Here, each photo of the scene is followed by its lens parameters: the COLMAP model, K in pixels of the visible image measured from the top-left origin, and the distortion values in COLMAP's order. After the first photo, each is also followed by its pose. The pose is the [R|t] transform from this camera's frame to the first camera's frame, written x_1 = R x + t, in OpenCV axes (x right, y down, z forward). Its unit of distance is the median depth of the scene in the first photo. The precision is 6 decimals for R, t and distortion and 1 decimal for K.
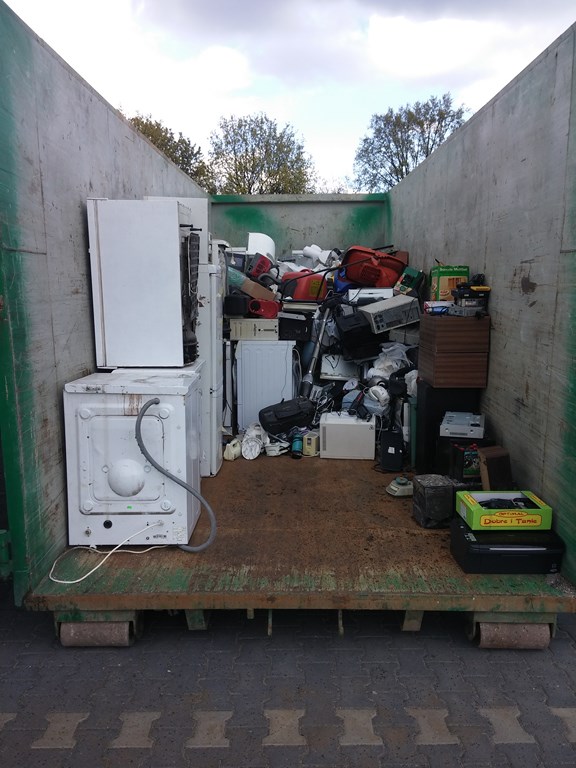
lens RADIAL K [[665.5, 0, 288.0], [0, 665.5, 384.0], [0, 0, 1]] dist [0.080627, -0.094573]
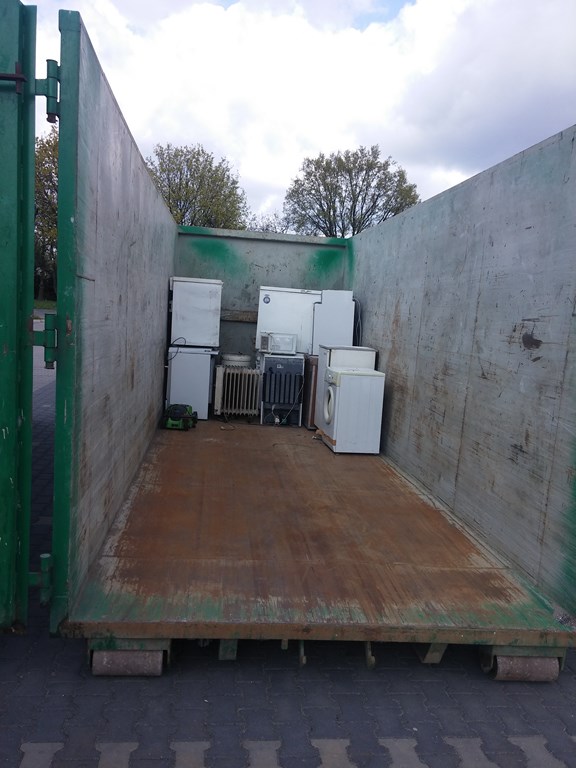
lens RADIAL K [[665.5, 0, 288.0], [0, 665.5, 384.0], [0, 0, 1]] dist [0.080627, -0.094573]
pose [[0.990974, 0.059988, 0.119885, -0.194570], [-0.054091, 0.997189, -0.051852, -0.000601], [-0.122658, 0.044899, 0.991433, -0.034327]]
